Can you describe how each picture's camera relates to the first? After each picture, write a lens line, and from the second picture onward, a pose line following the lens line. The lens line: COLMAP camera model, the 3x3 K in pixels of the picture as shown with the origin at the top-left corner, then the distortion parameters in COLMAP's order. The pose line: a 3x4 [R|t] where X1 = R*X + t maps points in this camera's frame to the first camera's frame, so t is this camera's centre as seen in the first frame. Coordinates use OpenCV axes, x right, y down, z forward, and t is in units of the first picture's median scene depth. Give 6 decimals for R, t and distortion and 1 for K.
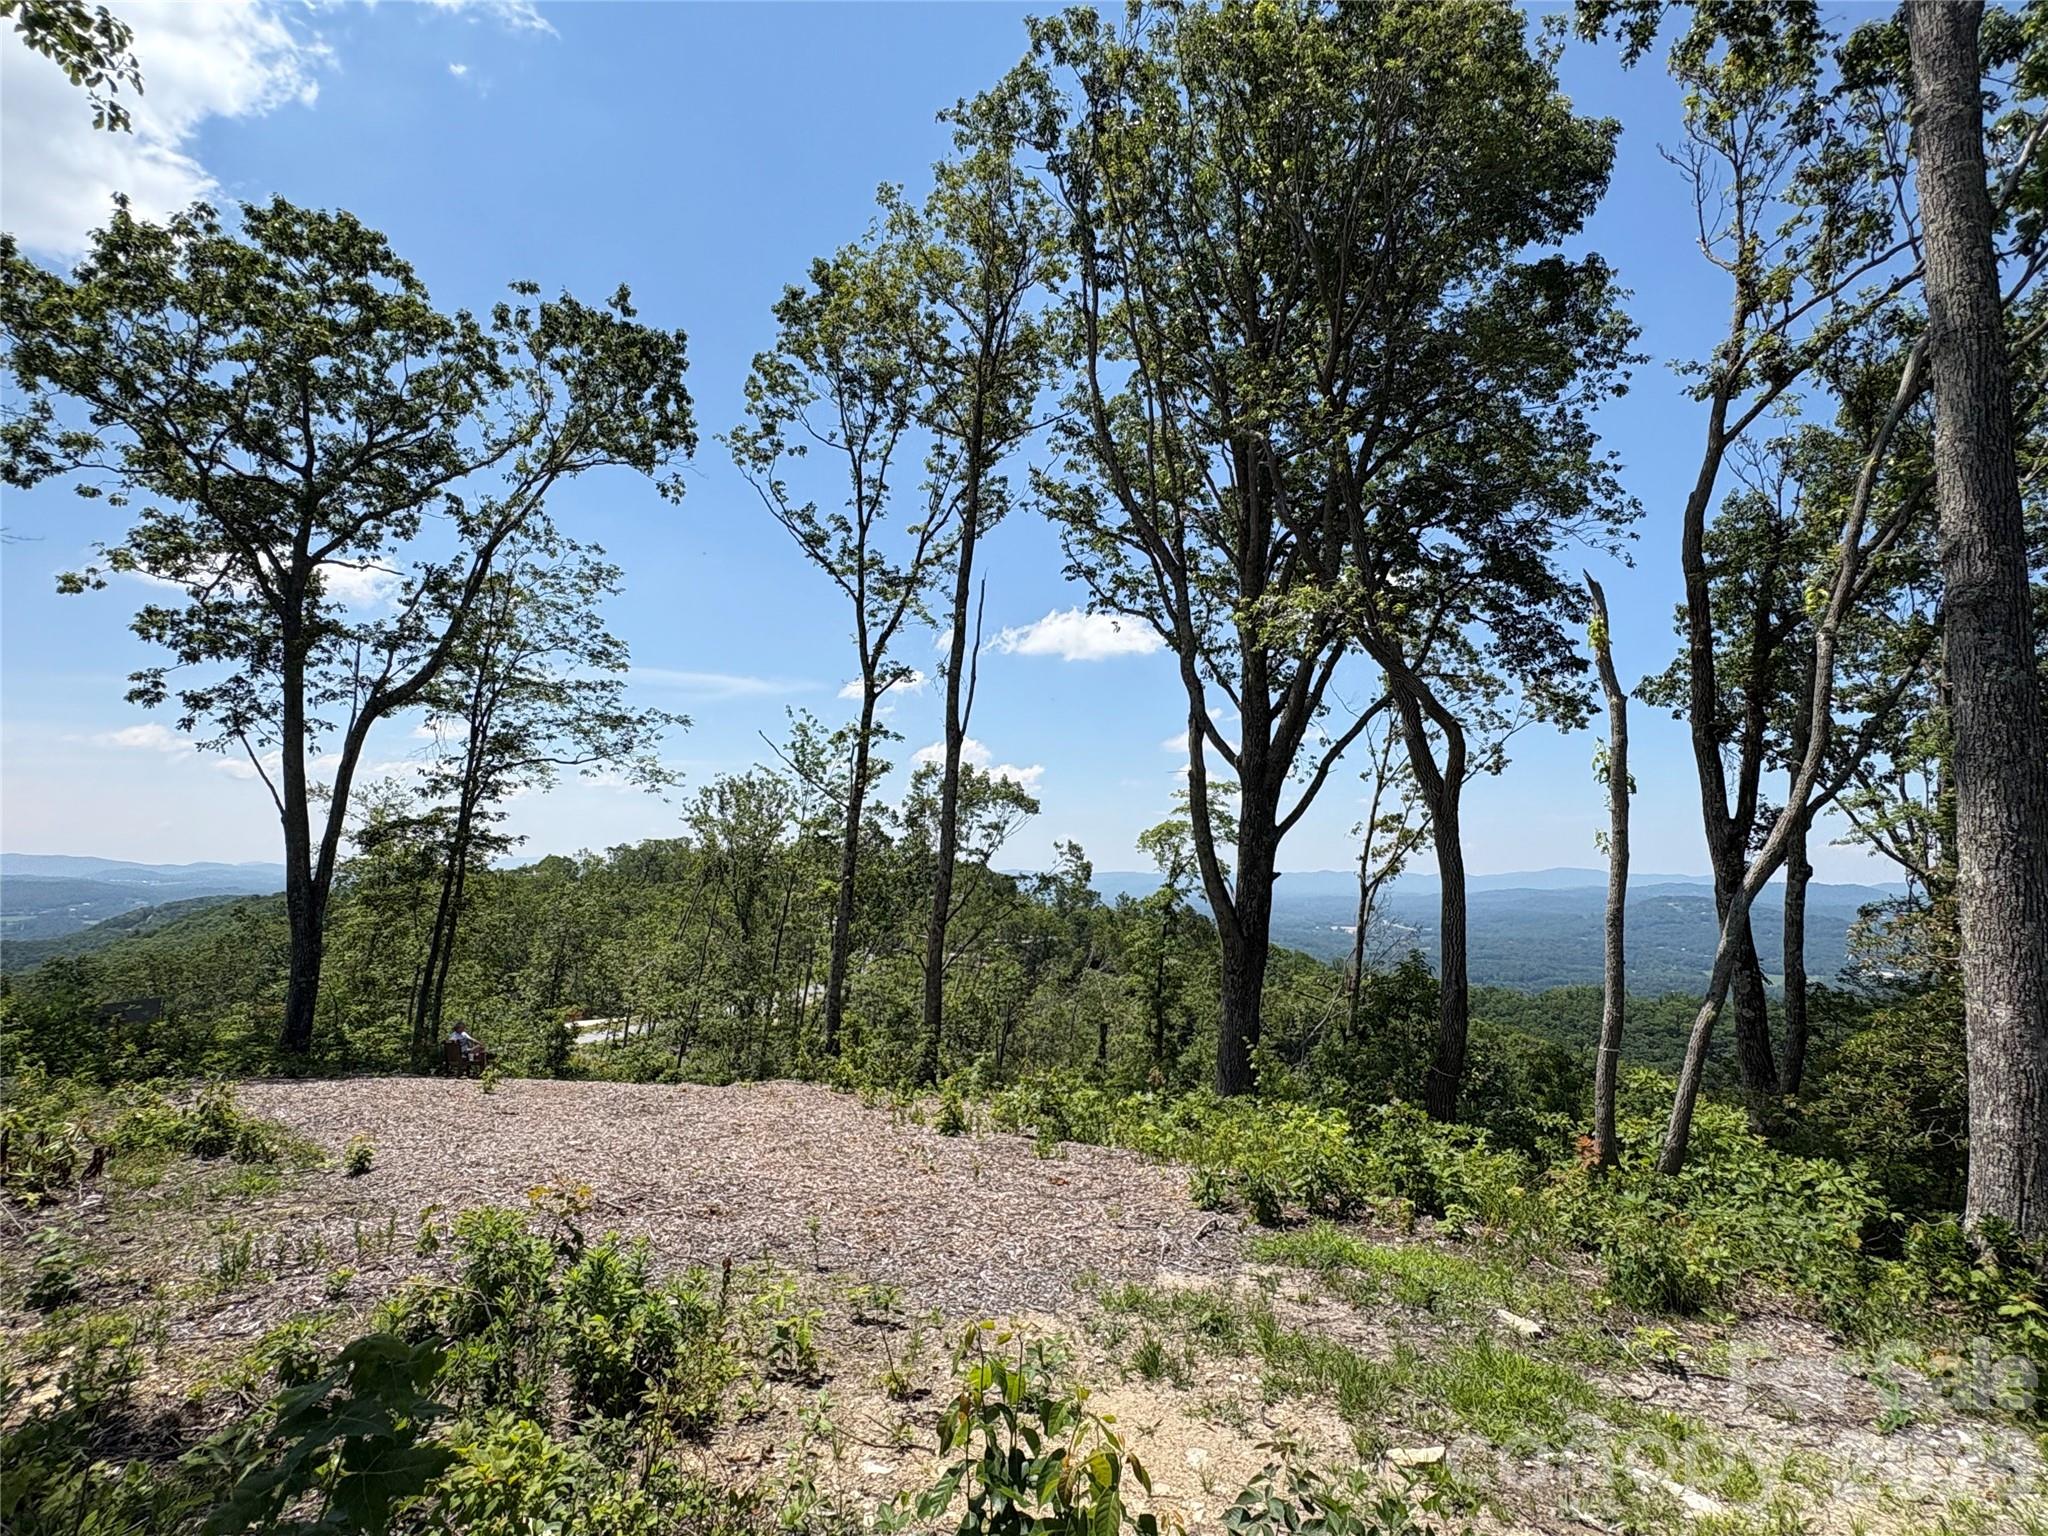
lens RADIAL K [[1062.3, 0, 1027.4], [0, 1062.3, 769.8], [0, 0, 1]] dist [0.001187, 0.000432]
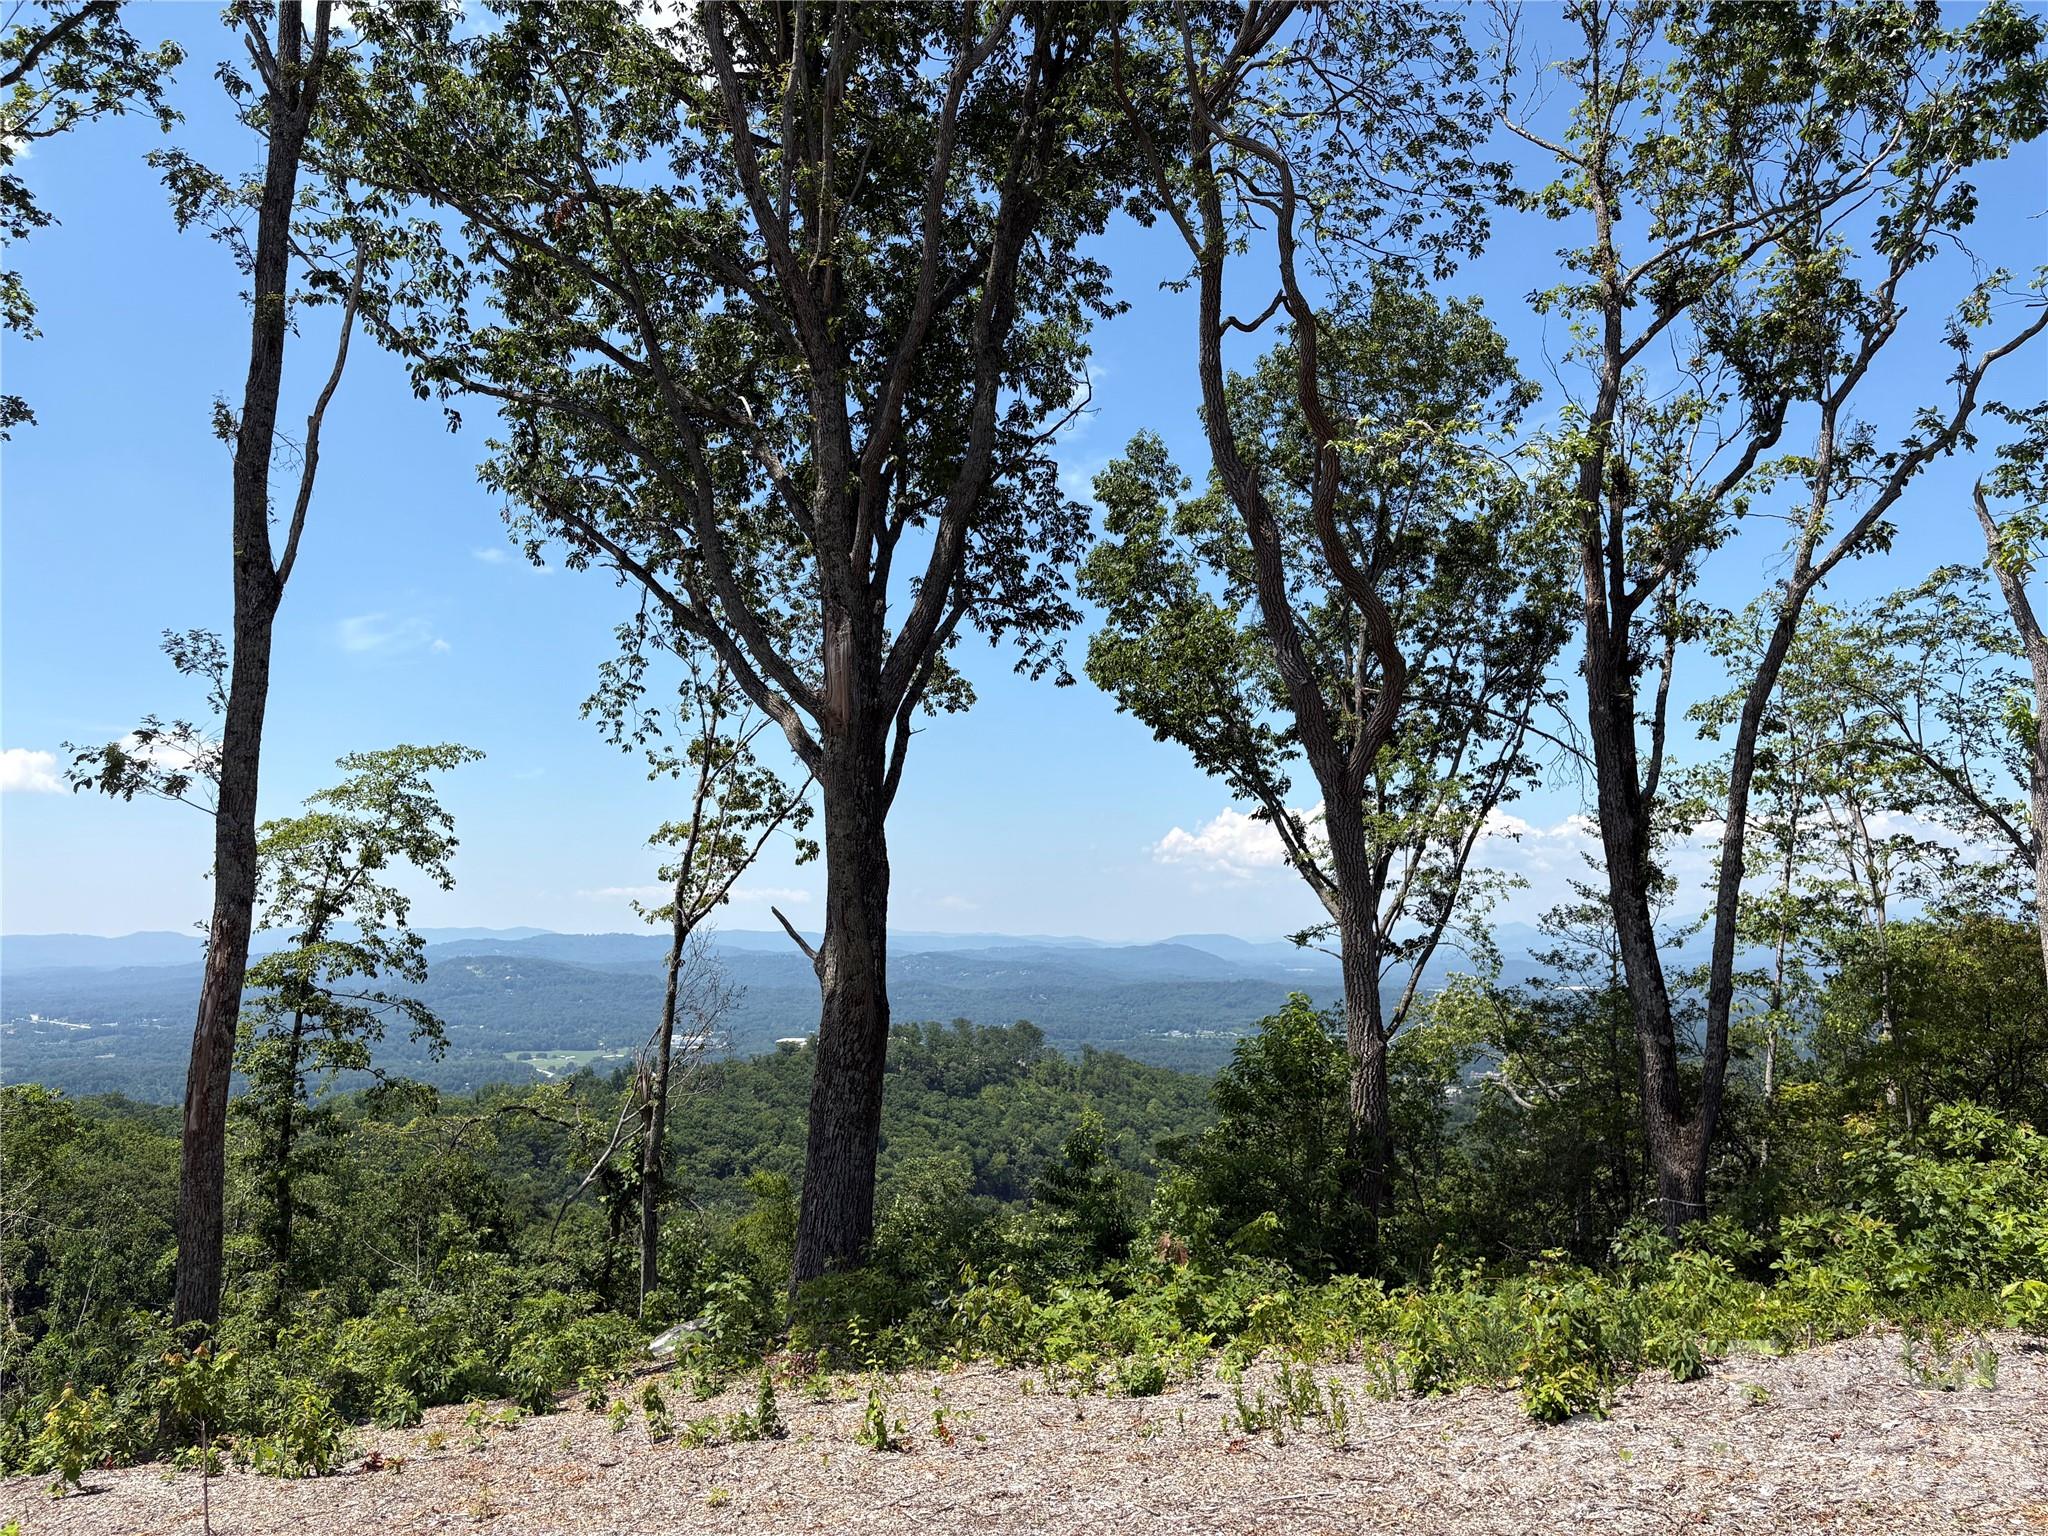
lens RADIAL K [[1543.6, 0, 1022.9], [0, 1543.6, 770.0], [0, 0, 1]] dist [0.052108, -0.053789]
pose [[0.626243, 0.057786, 0.777483, -0.315024], [-0.052123, 0.998121, -0.032201, 0.042061], [-0.777883, -0.020359, 0.628079, 0.320400]]
